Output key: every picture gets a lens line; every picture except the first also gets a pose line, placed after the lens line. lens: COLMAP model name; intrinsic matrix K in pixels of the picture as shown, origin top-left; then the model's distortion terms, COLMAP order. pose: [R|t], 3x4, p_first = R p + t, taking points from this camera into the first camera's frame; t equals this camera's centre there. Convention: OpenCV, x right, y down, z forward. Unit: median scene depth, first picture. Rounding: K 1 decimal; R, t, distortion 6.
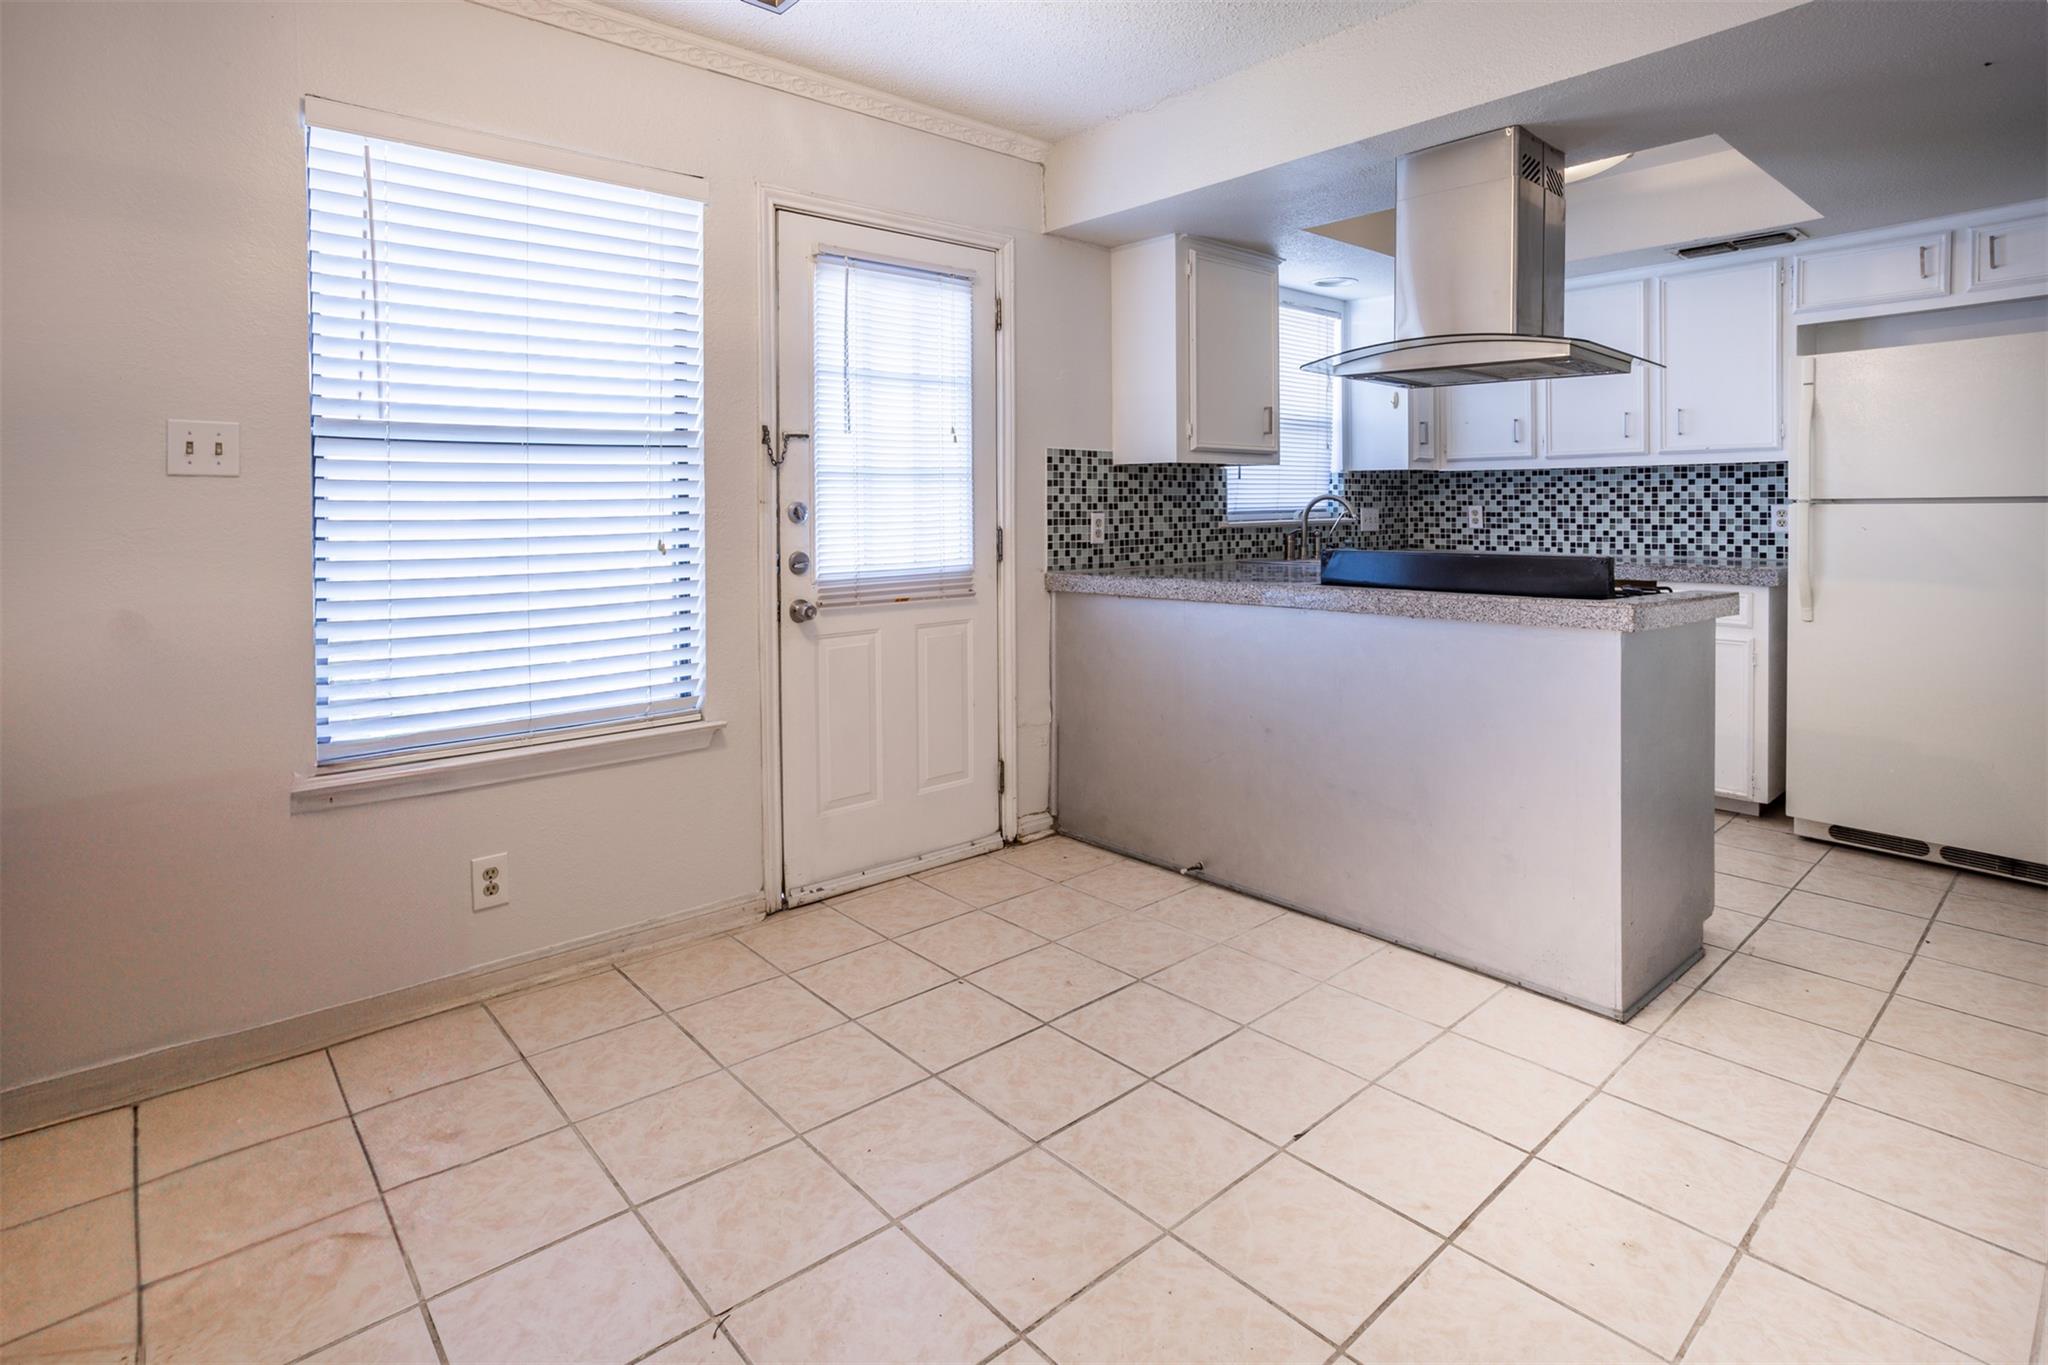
lens RADIAL K [[1029.2, 0, 987.6], [0, 1029.2, 497.9], [0, 0, 1]] dist [-0.021919, 0.012099]
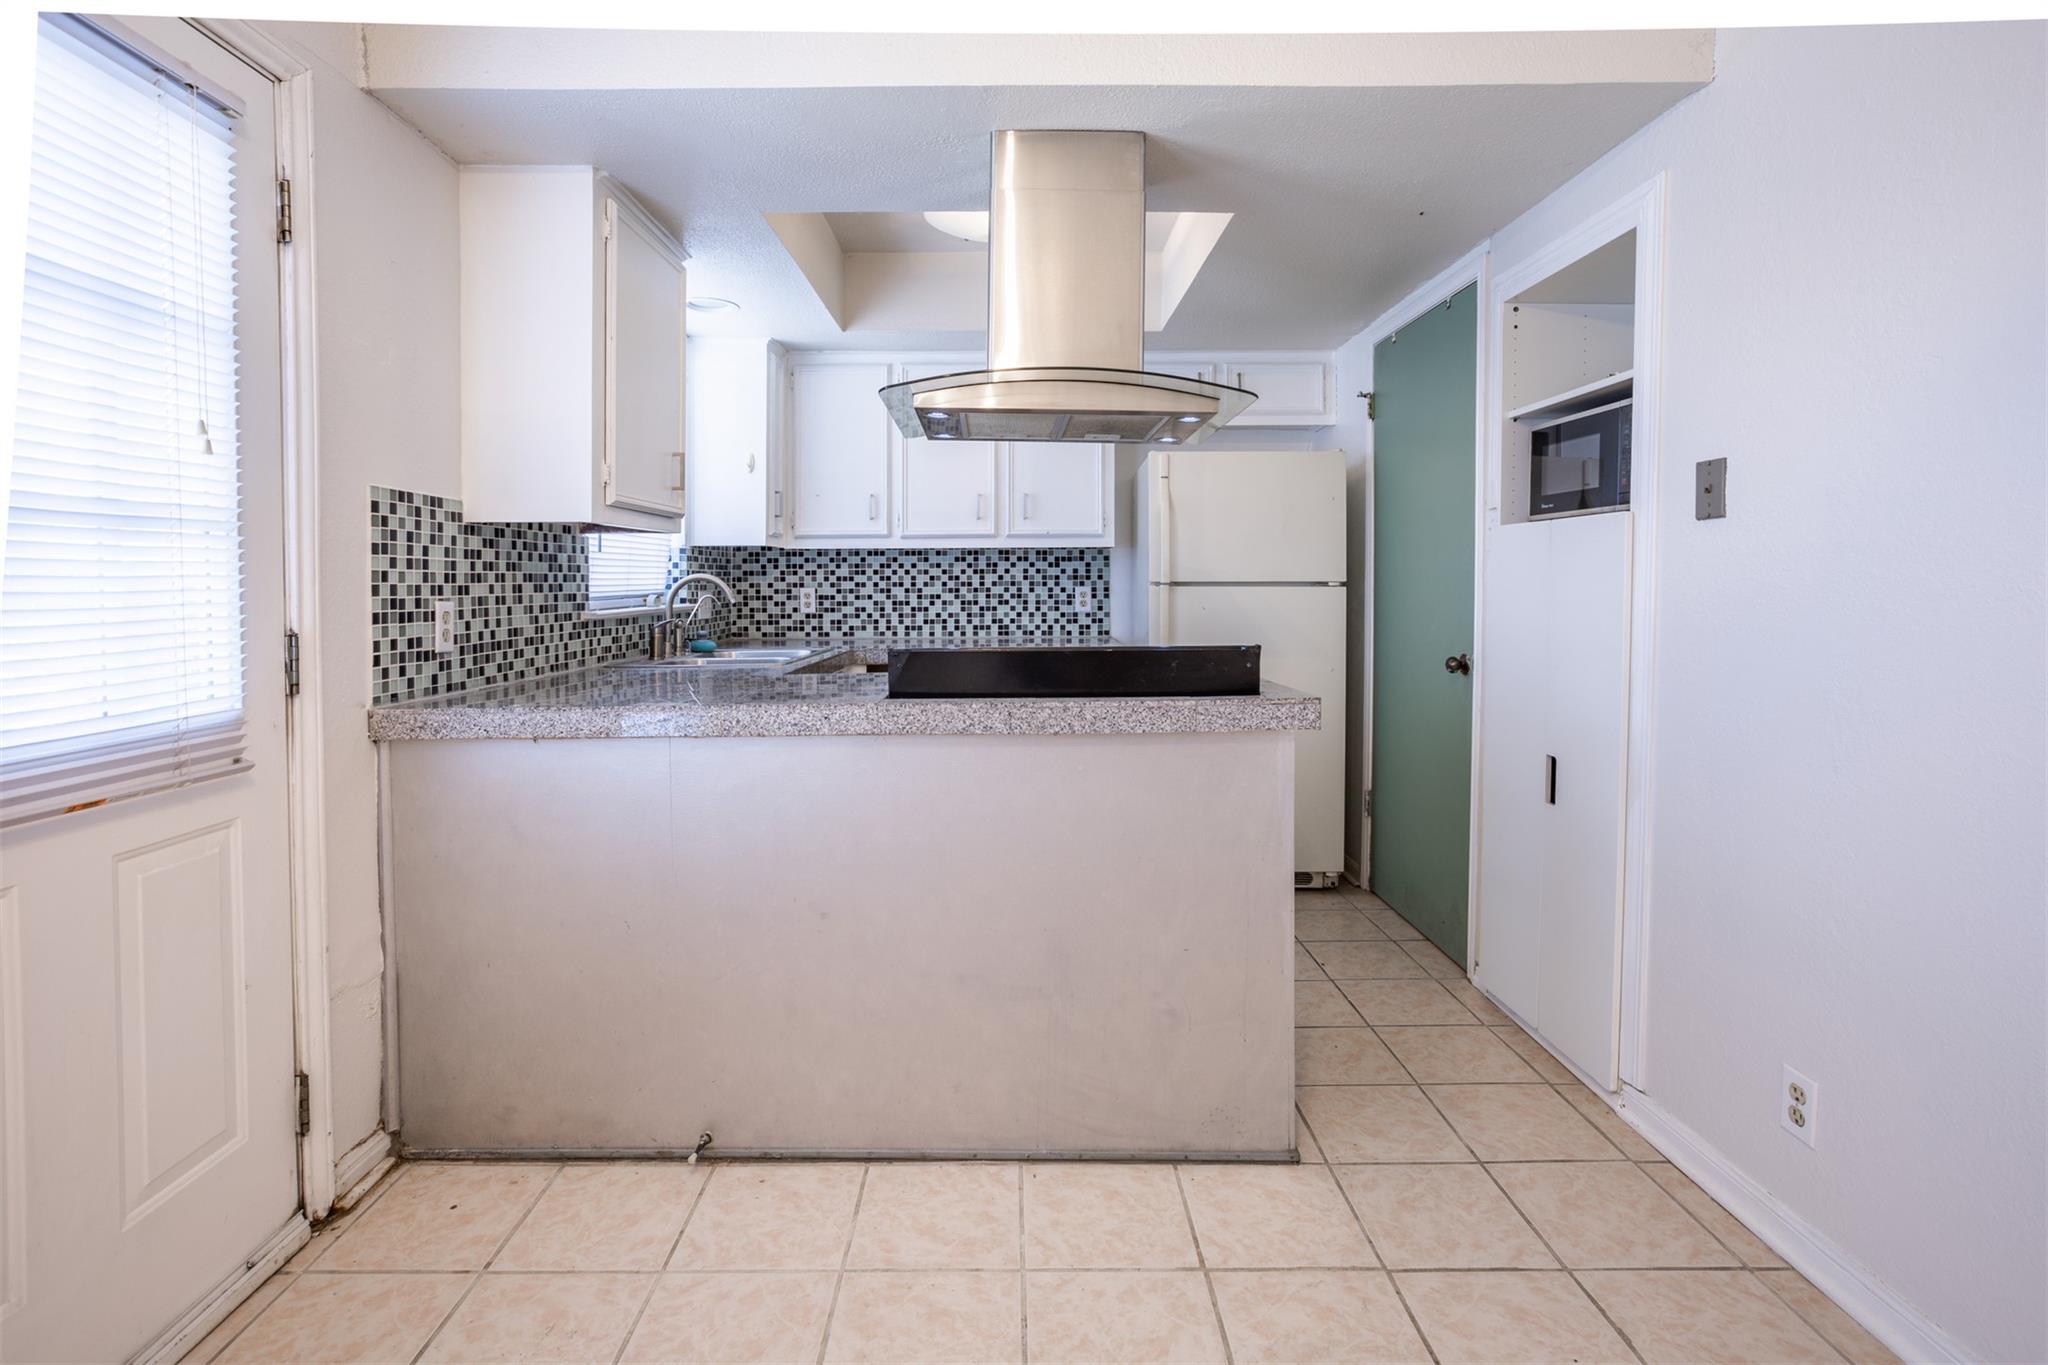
lens RADIAL K [[1029.2, 0, 992.2], [0, 1029.2, 606.5], [0, 0, 1]] dist [-0.021919, 0.012099]
pose [[0.657388, -0.015312, 0.753396, -0.127573], [-0.003357, 0.999724, 0.023248, 0.002811], [-0.753544, -0.017813, 0.657156, 0.350451]]
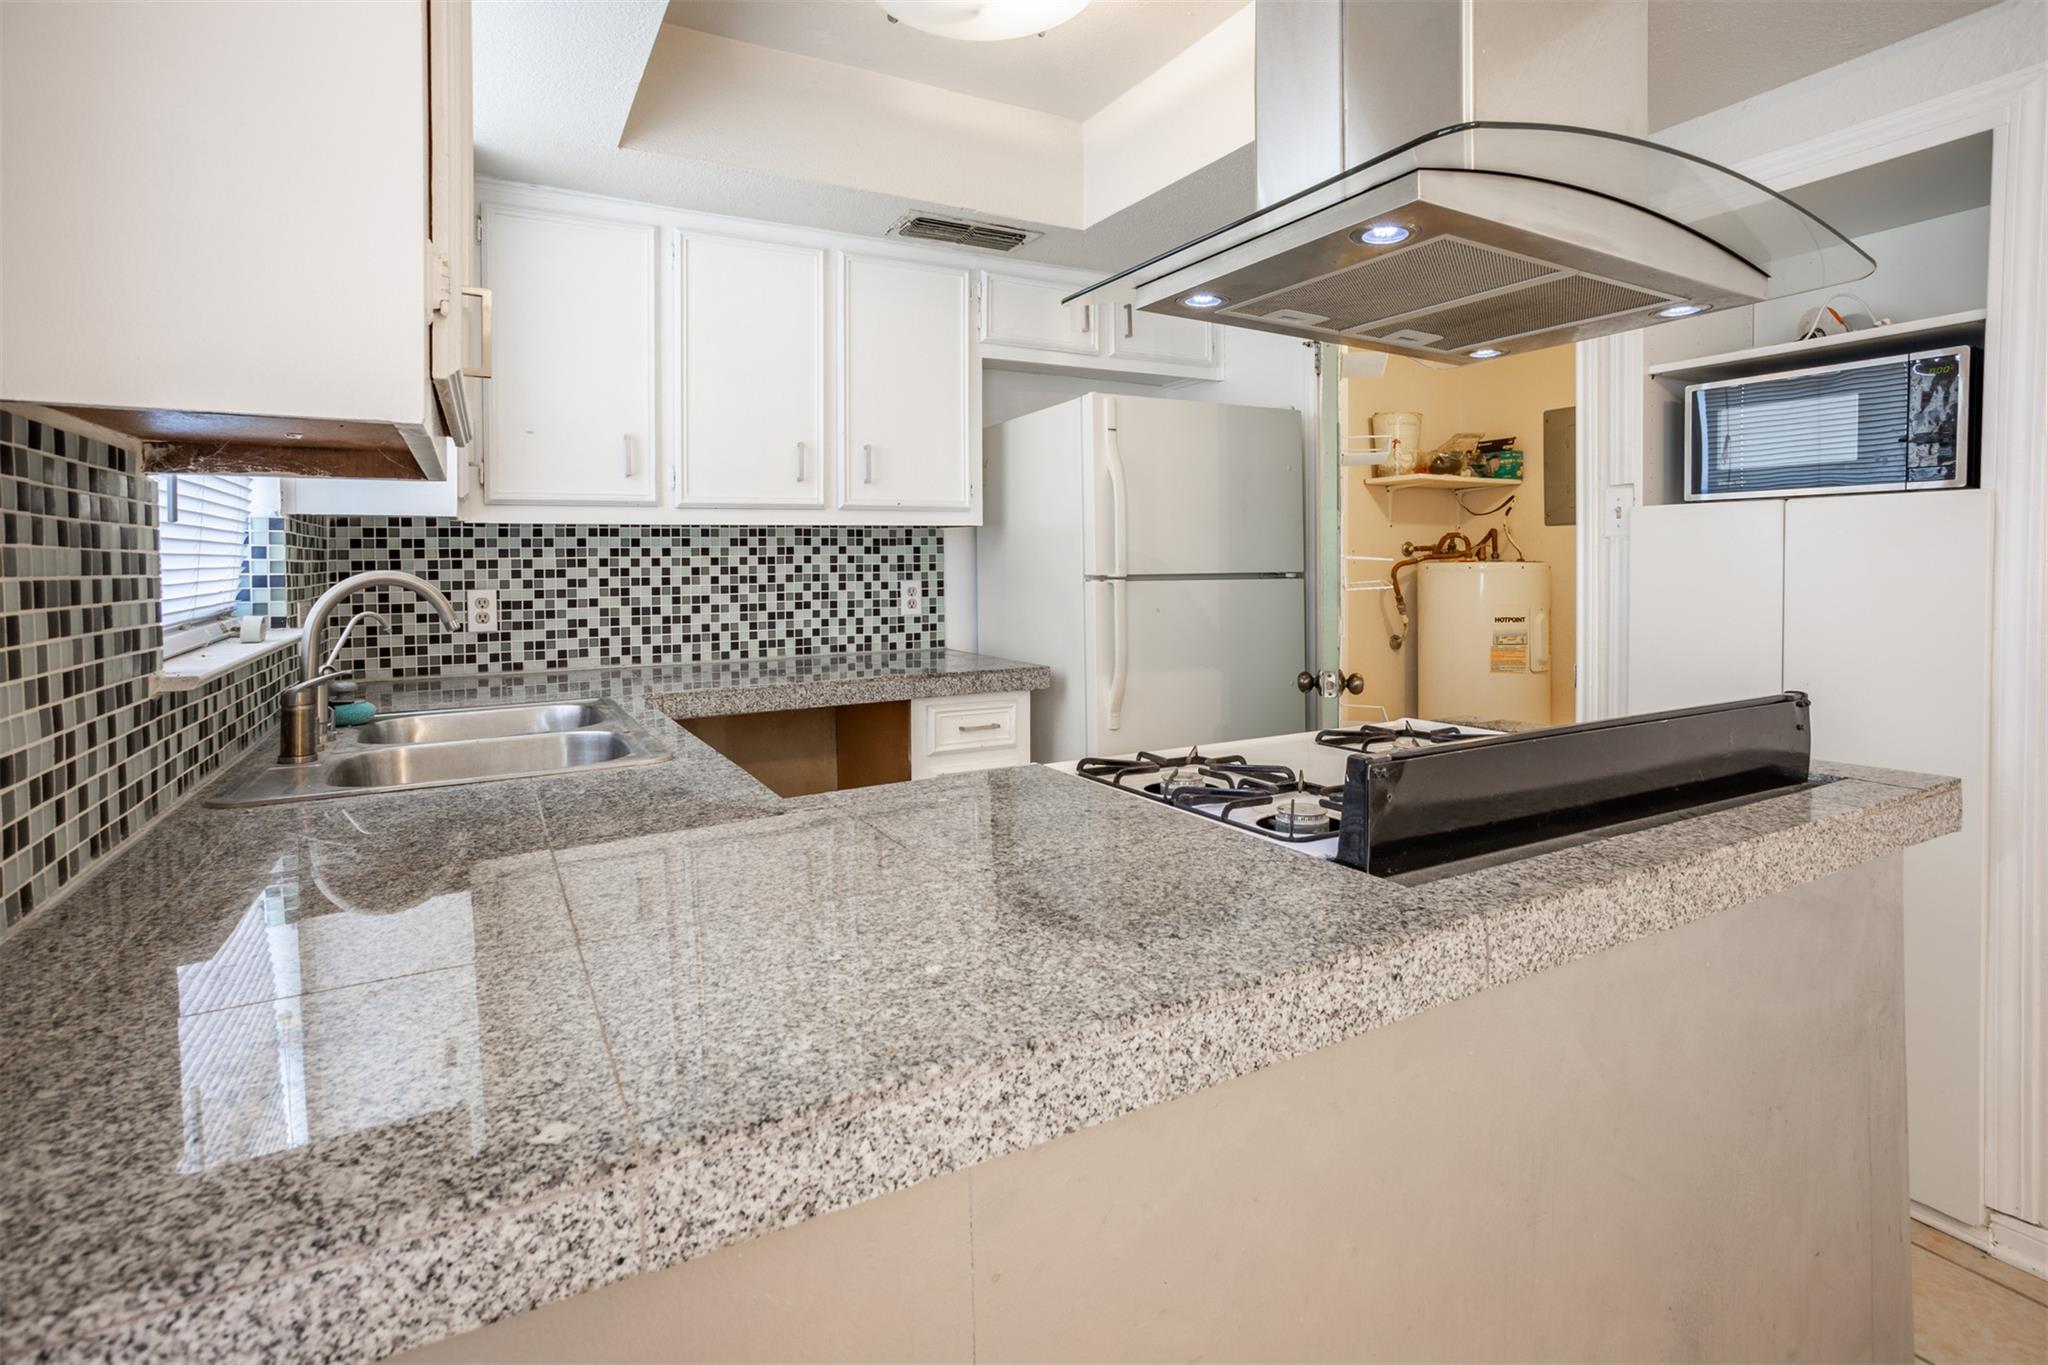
lens RADIAL K [[1029.2, 0, 1023.9], [0, 1029.2, 584.0], [0, 0, 1]] dist [-0.021919, 0.012099]
pose [[0.195974, -0.018291, 0.980439, 0.007451], [0.004239, 0.999832, 0.017806, -0.004687], [-0.980600, 0.000666, 0.196018, 0.772671]]
